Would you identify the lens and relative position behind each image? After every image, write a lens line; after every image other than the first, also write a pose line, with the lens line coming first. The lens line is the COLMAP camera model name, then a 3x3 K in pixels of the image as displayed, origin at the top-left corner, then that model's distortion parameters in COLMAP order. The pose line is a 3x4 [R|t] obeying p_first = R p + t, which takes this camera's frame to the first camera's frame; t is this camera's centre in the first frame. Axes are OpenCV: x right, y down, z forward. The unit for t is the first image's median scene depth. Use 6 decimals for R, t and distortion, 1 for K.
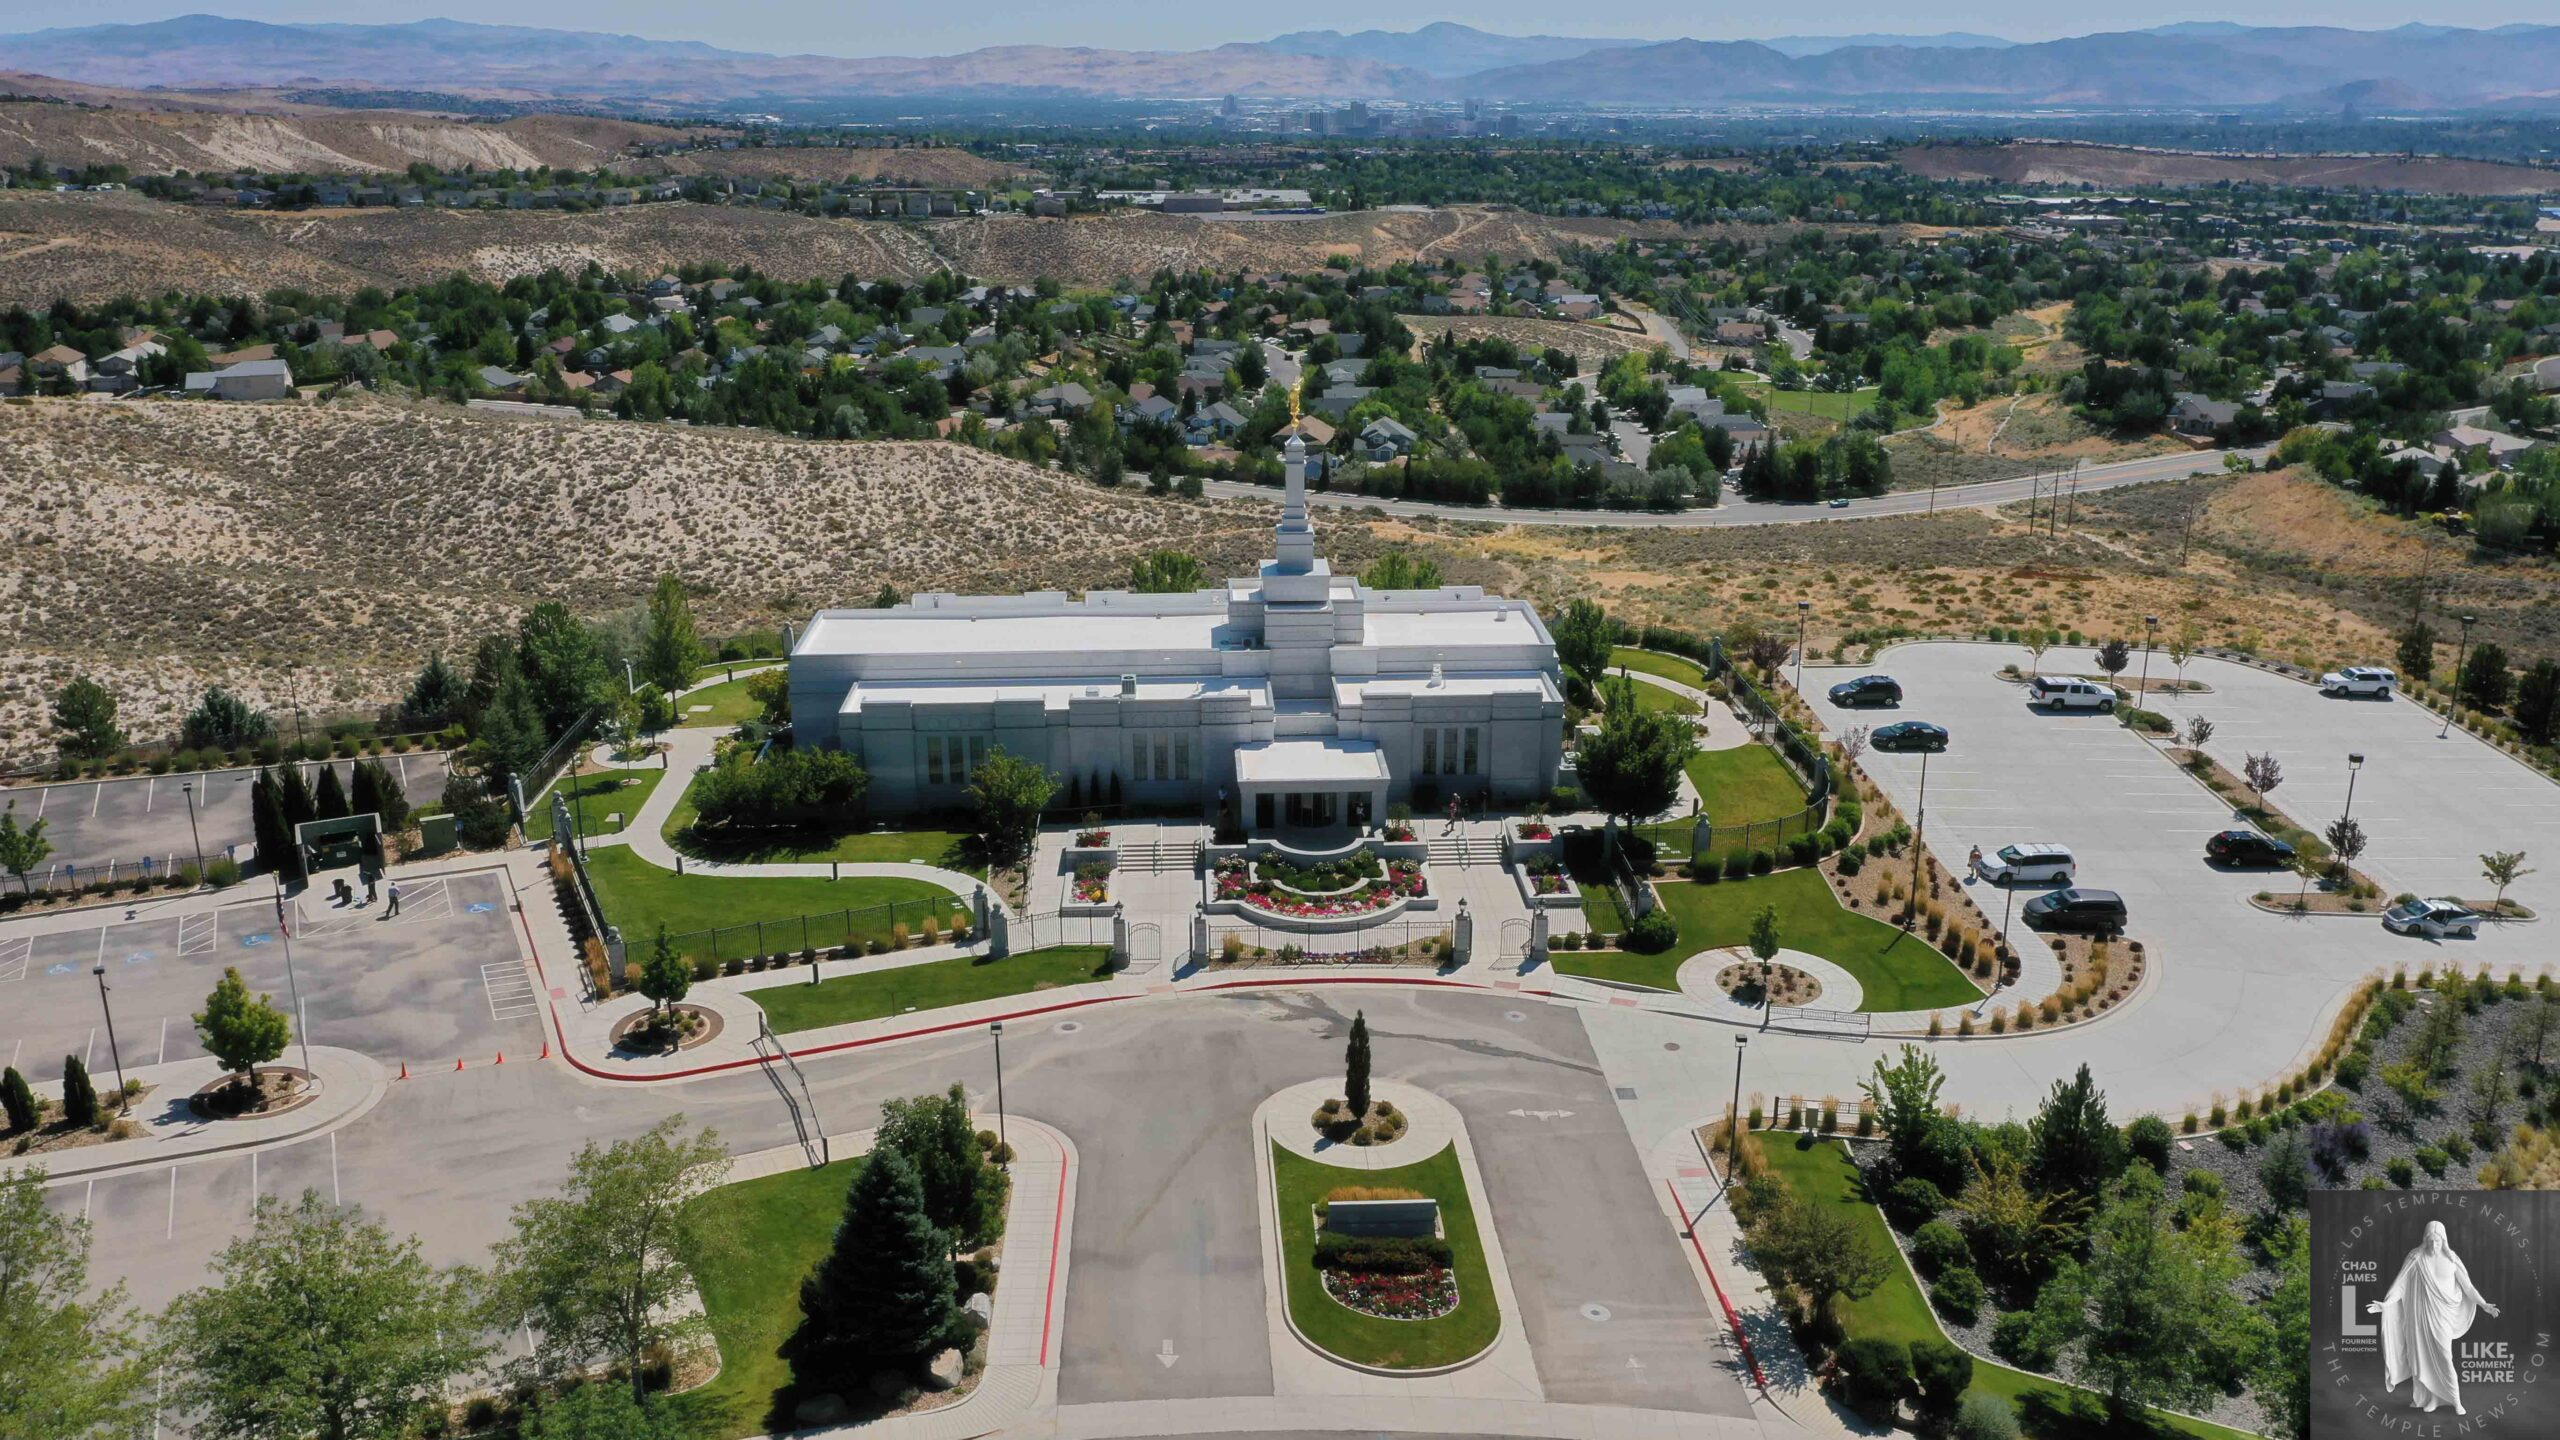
lens RADIAL K [[2021.9, 0, 1274.3], [0, 2021.9, 721.2], [0, 0, 1]] dist [0.001263, 0.001494]
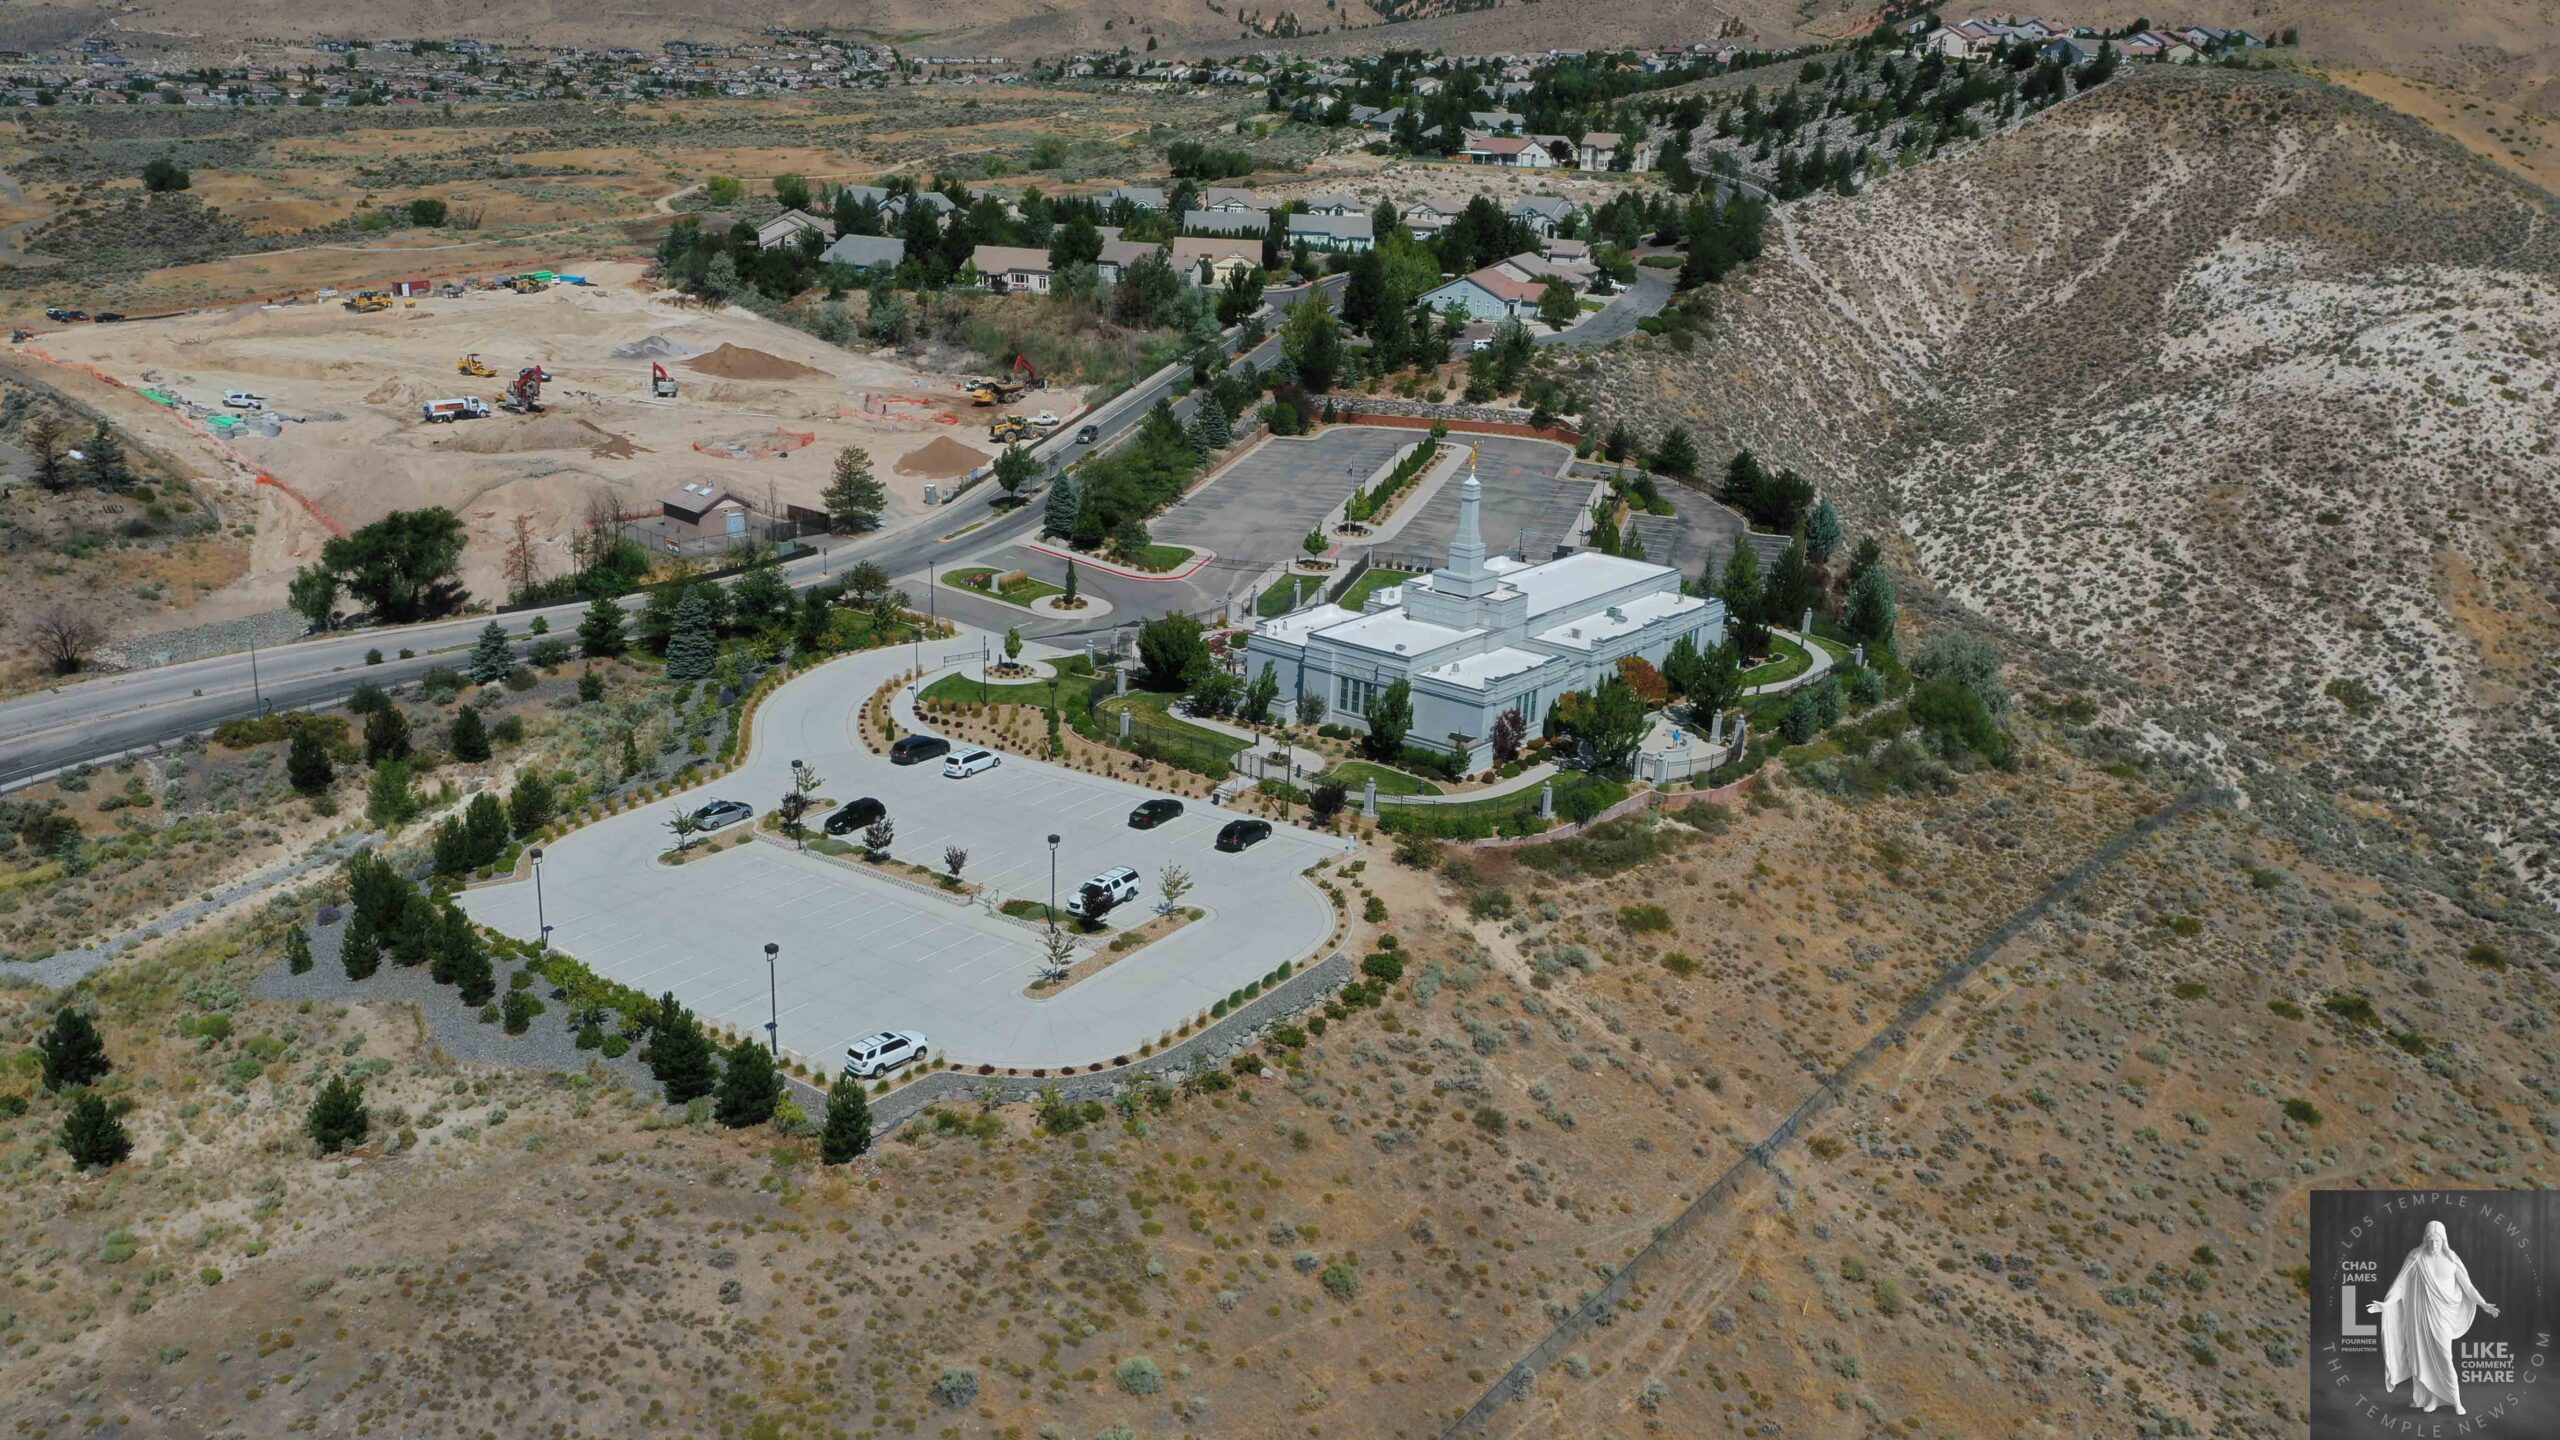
lens RADIAL K [[2021.9, 0, 1274.3], [0, 2021.9, 721.2], [0, 0, 1]] dist [0.001263, 0.001494]
pose [[-0.661152, 0.206118, -0.721383, 1.289698], [-0.265371, 0.835116, 0.481829, -0.717461], [0.701752, 0.509997, -0.497441, 1.892315]]
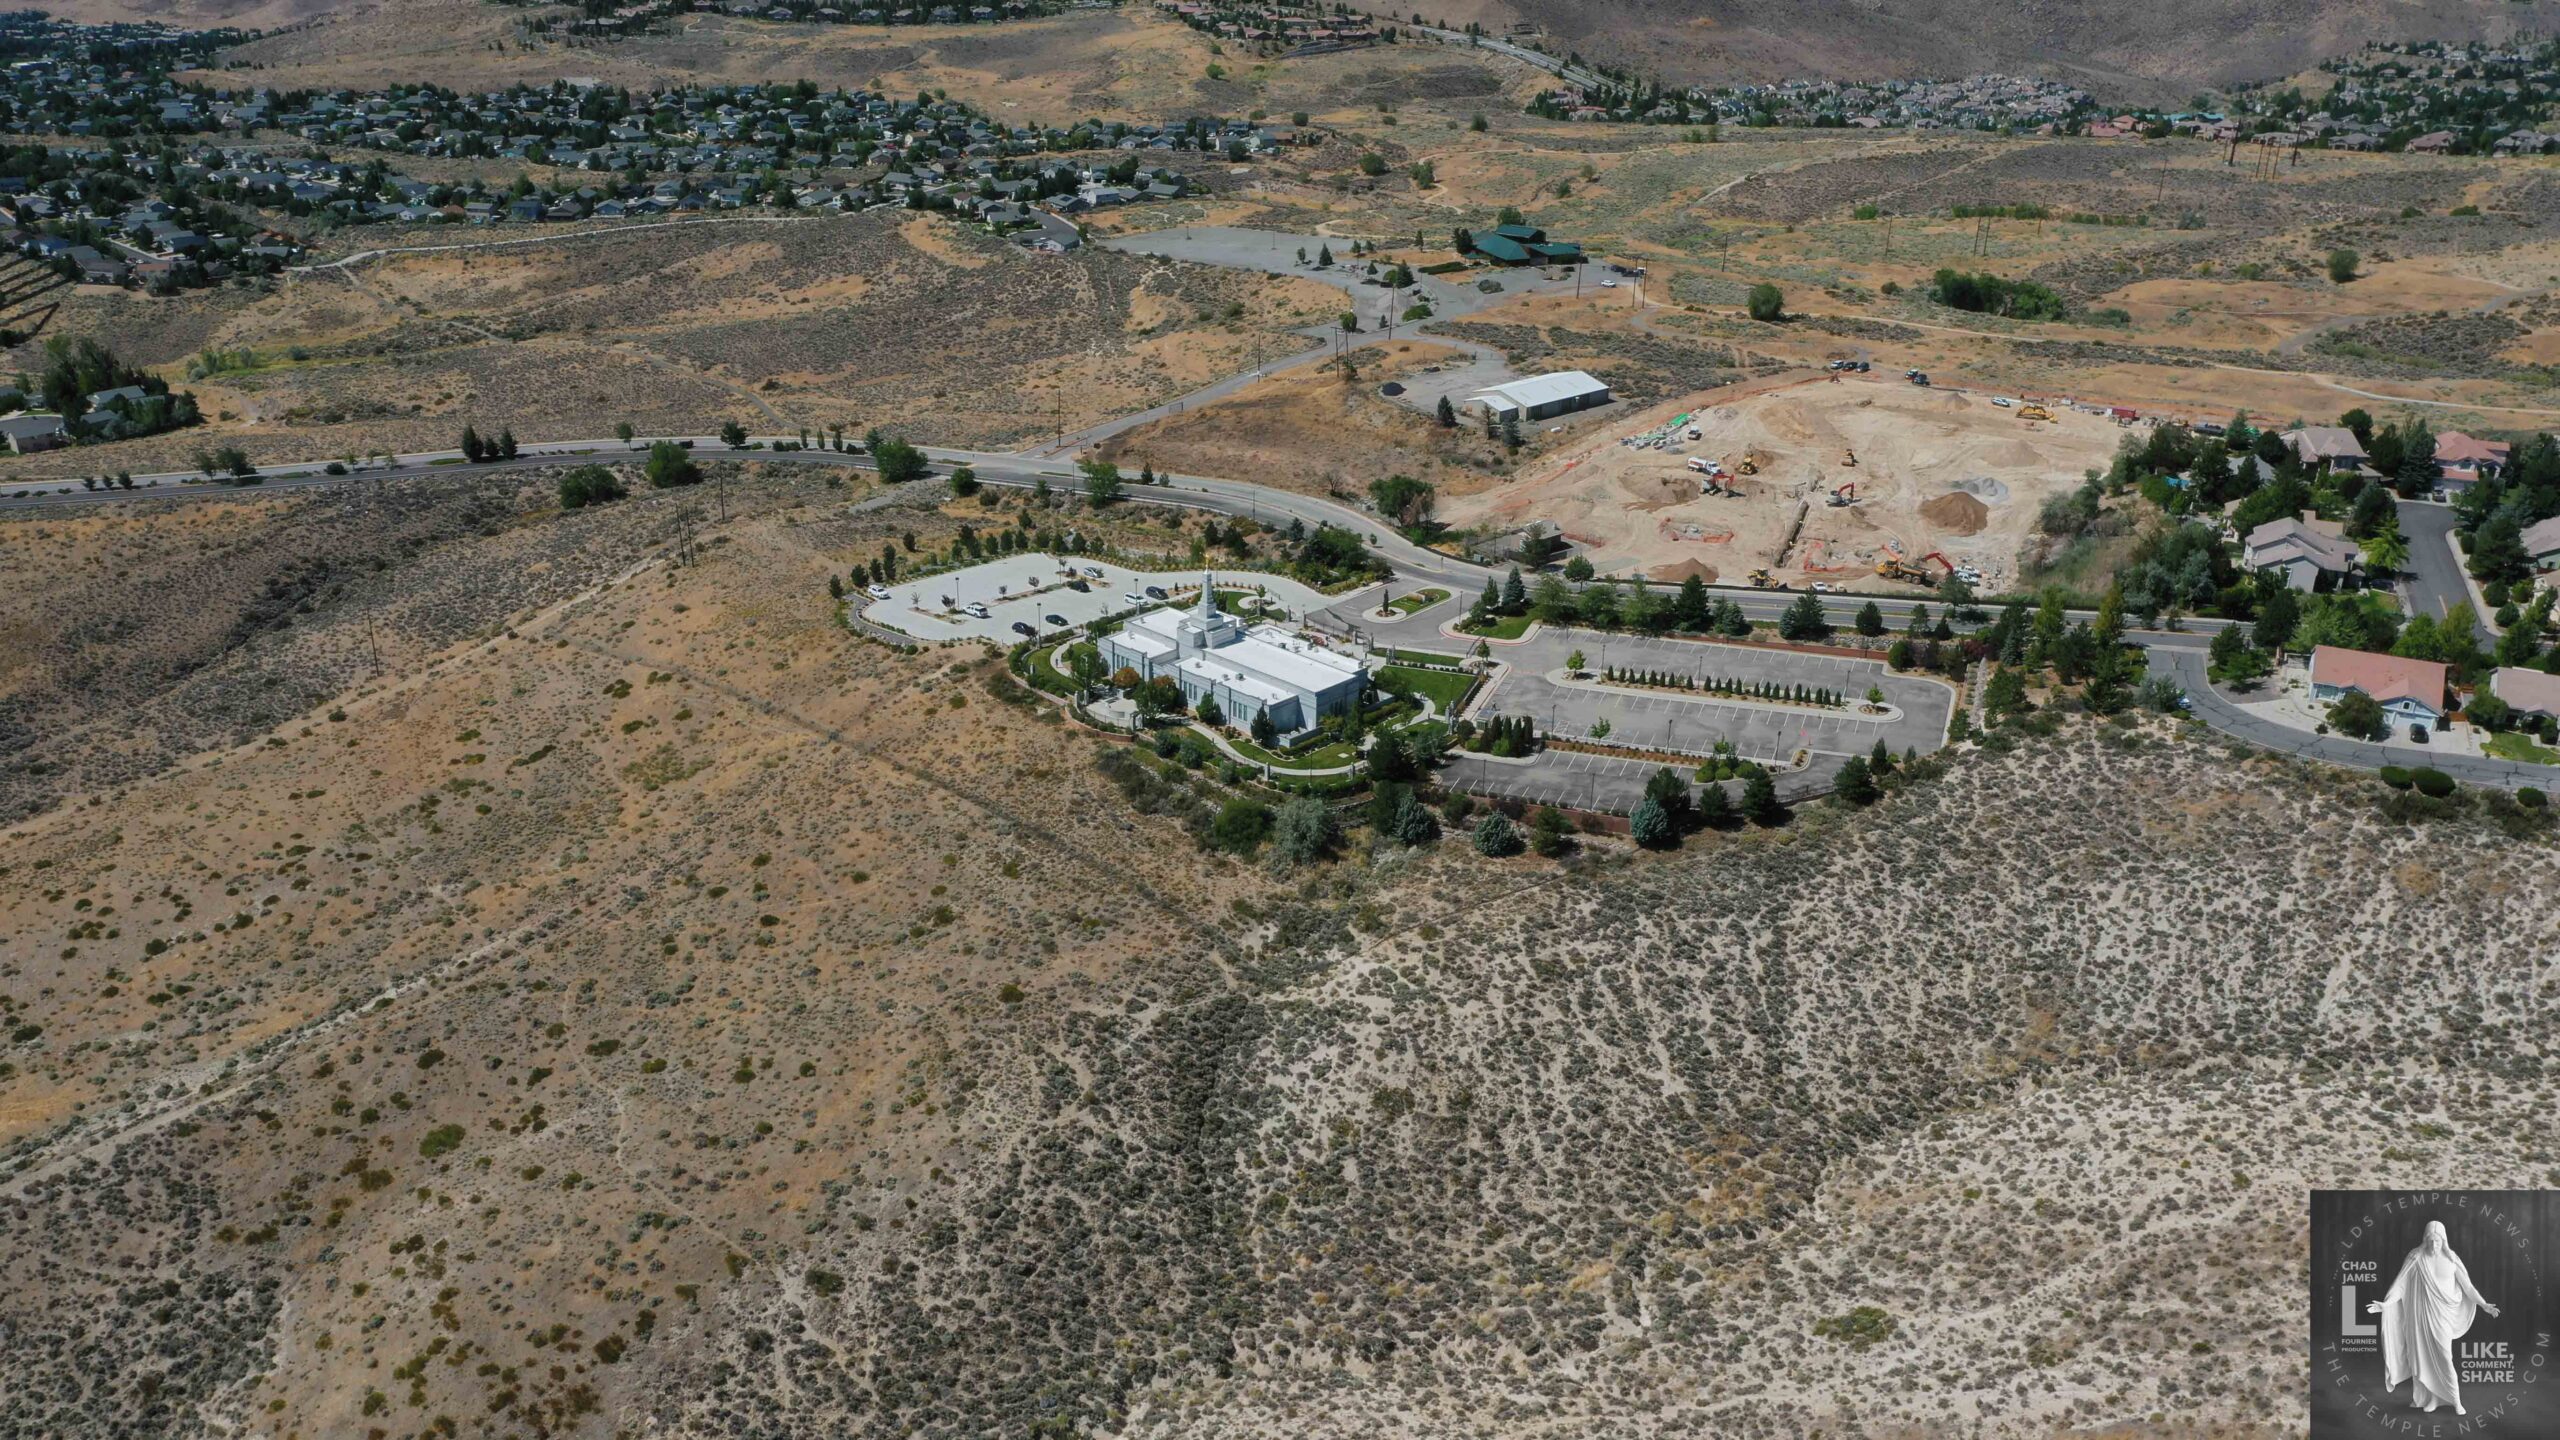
lens RADIAL K [[2021.9, 0, 1274.3], [0, 2021.9, 721.2], [0, 0, 1]] dist [0.001263, 0.001494]
pose [[-0.689793, -0.298274, 0.659711, -2.206424], [0.212889, 0.787352, 0.578580, -1.769752], [-0.692000, 0.539546, -0.479611, 2.681398]]
